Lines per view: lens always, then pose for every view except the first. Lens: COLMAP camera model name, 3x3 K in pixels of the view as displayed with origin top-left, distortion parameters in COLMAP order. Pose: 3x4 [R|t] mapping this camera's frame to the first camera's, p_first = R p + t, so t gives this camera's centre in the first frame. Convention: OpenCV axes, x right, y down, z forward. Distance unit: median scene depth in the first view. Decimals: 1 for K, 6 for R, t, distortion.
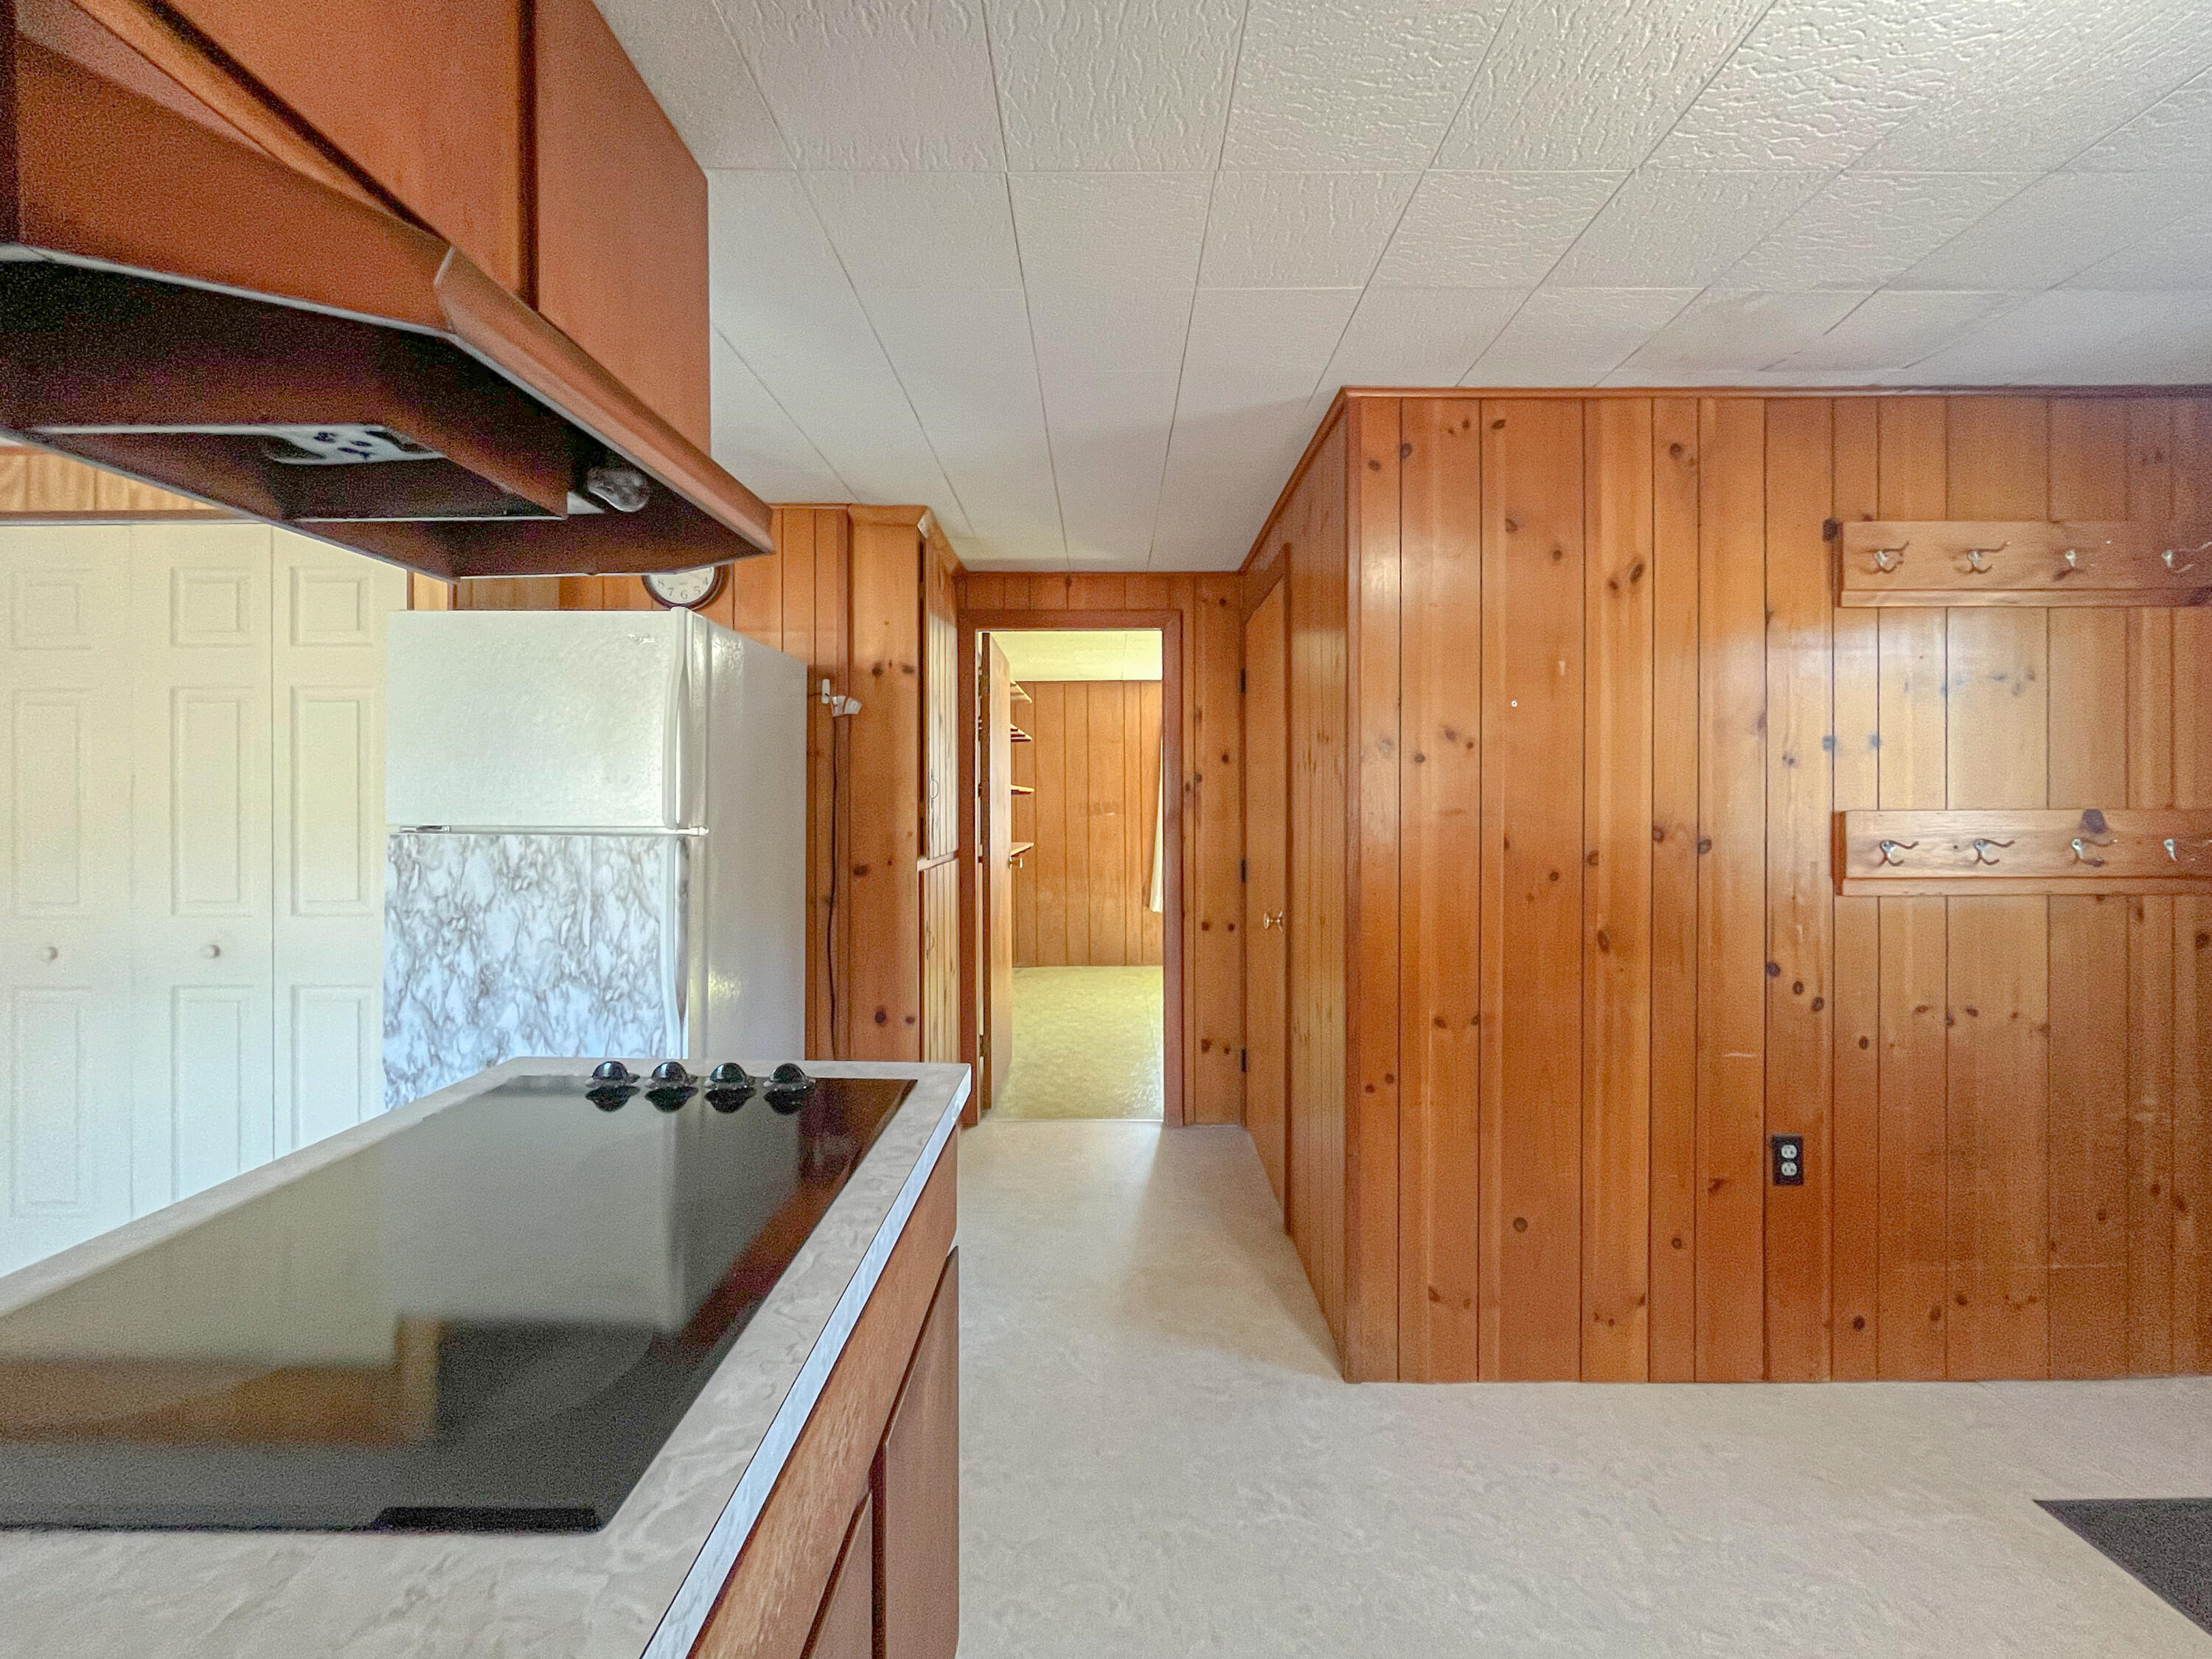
lens RADIAL K [[923.1, 0, 1108.1], [0, 923.1, 805.2], [0, 0, 1]] dist [-0.001584, -0.000098]
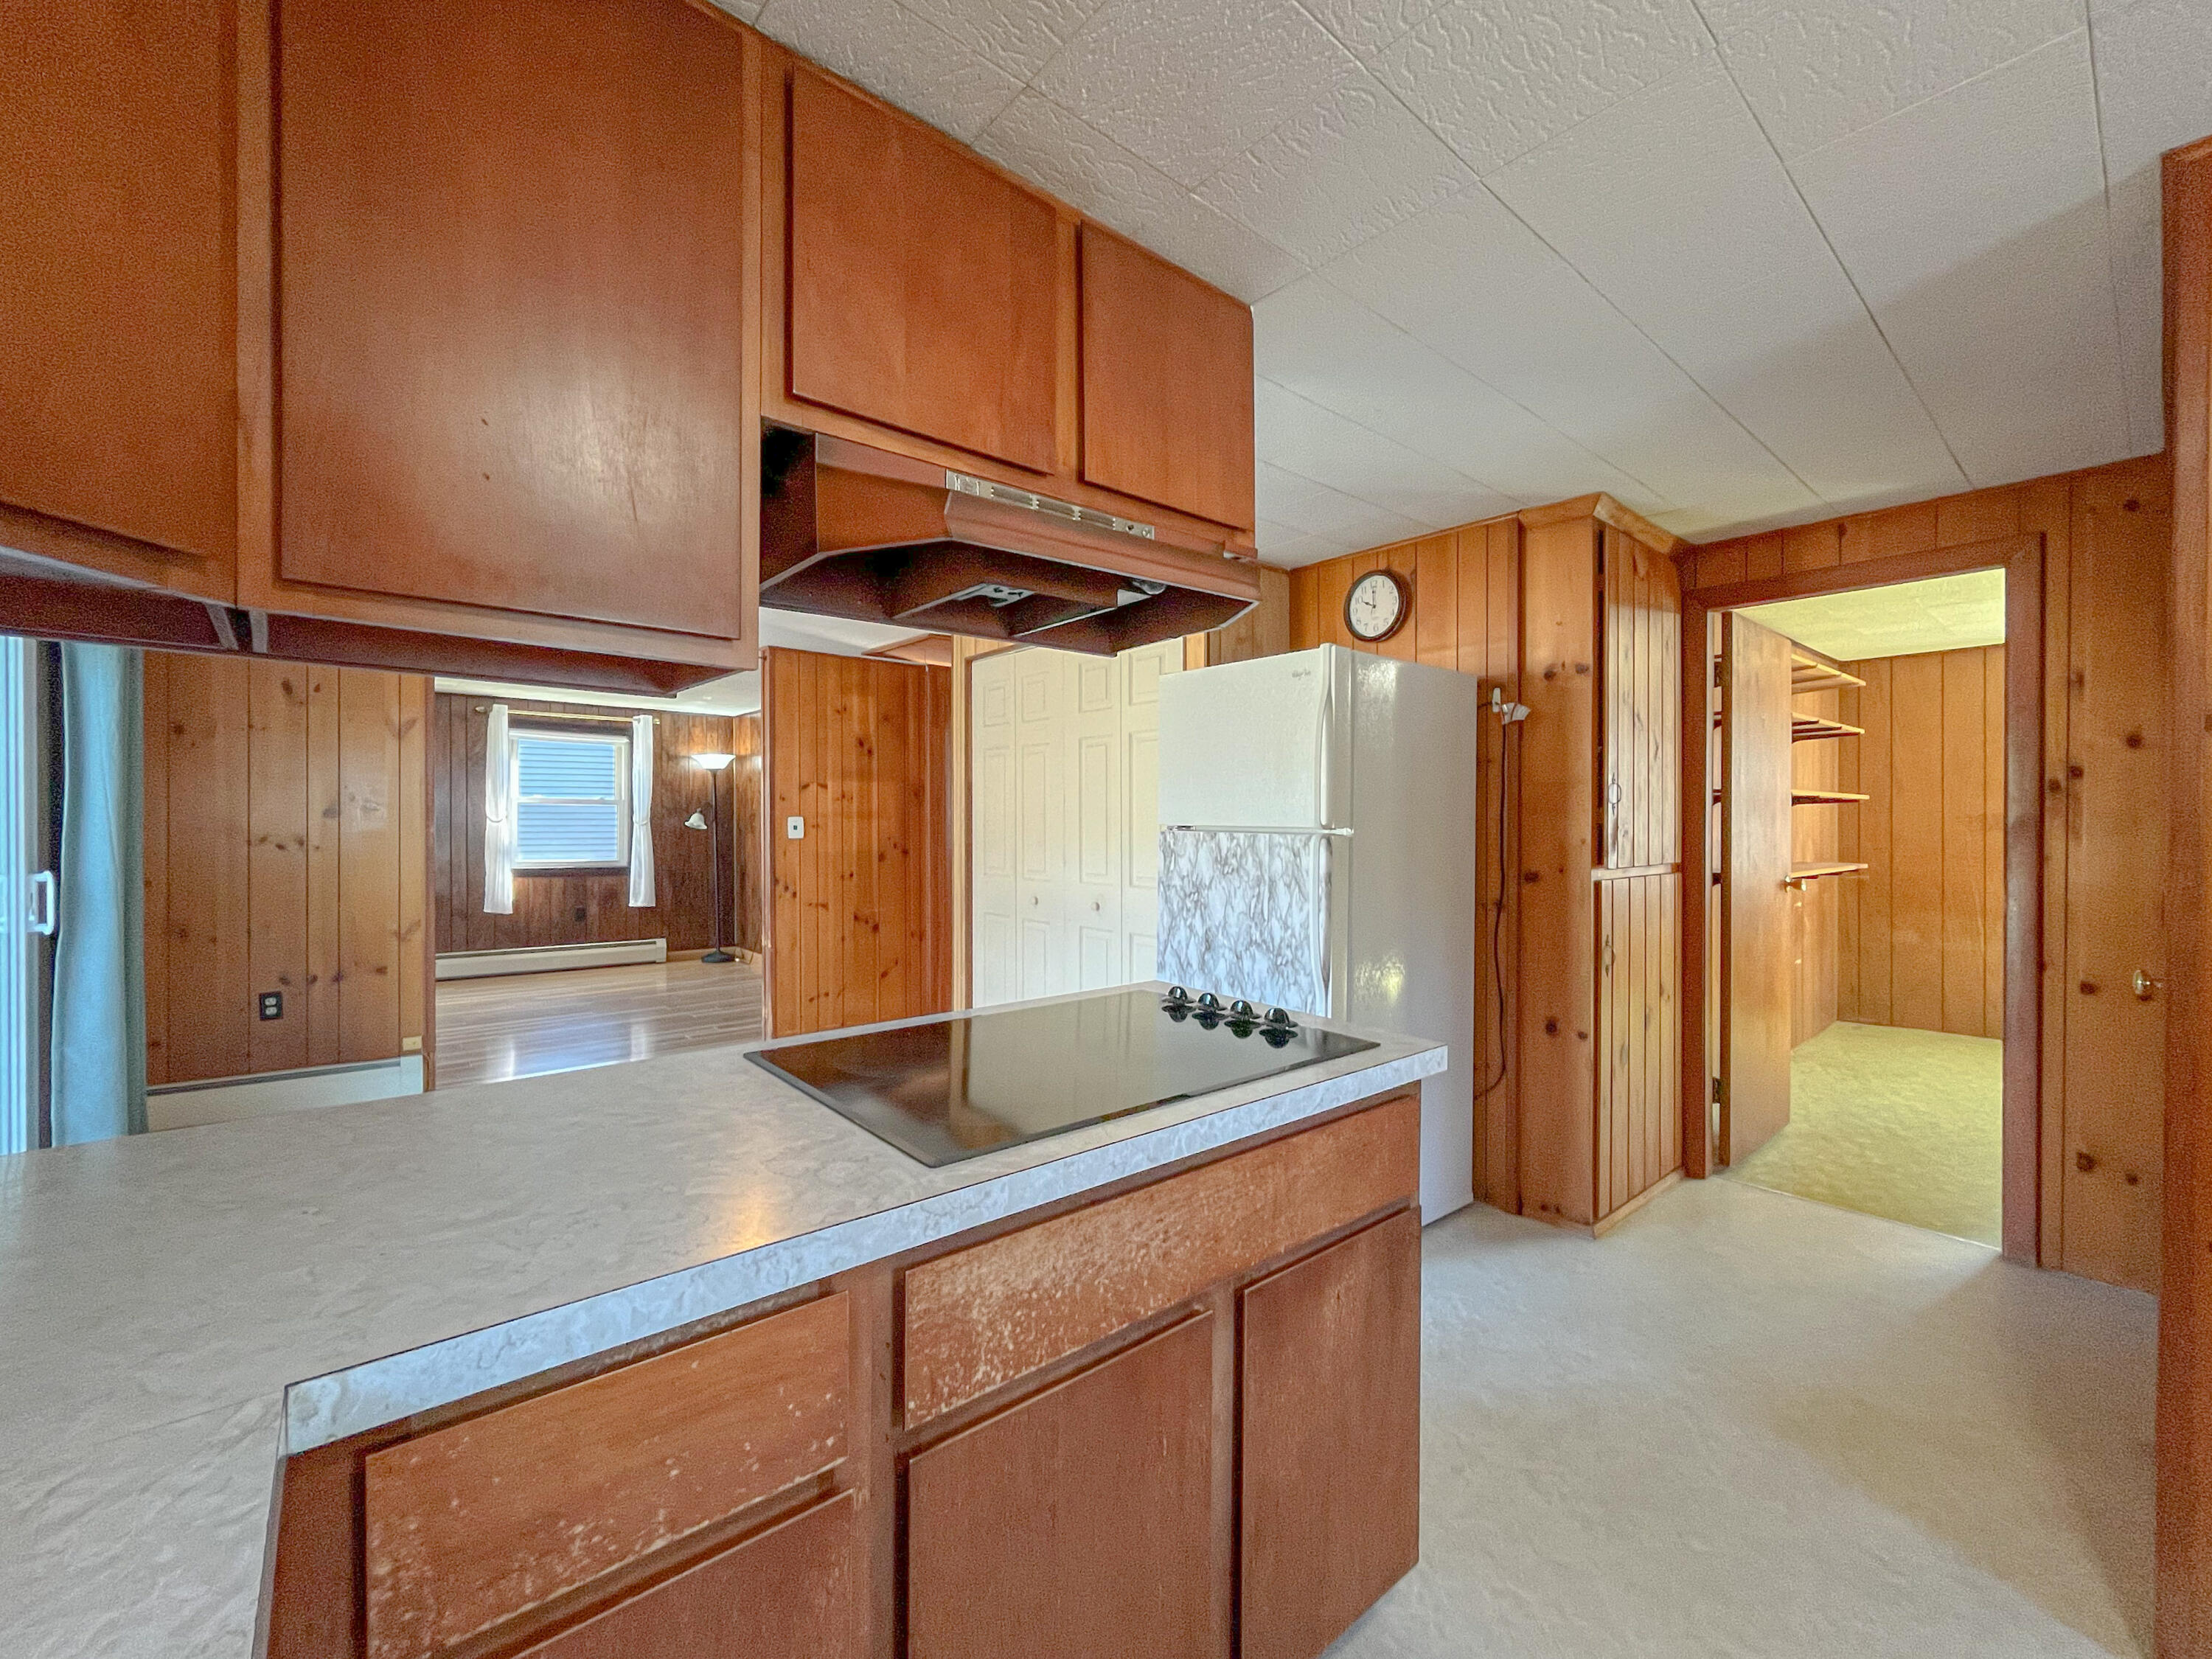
lens RADIAL K [[907.6, 0, 1096.5], [0, 907.6, 833.0], [0, 0, 1]] dist [-0.000320, 0.000212]
pose [[0.644564, 0.012871, -0.764442, 0.184269], [-0.003229, 0.999895, 0.014112, 0.011338], [0.764544, -0.006628, 0.644538, 0.009404]]
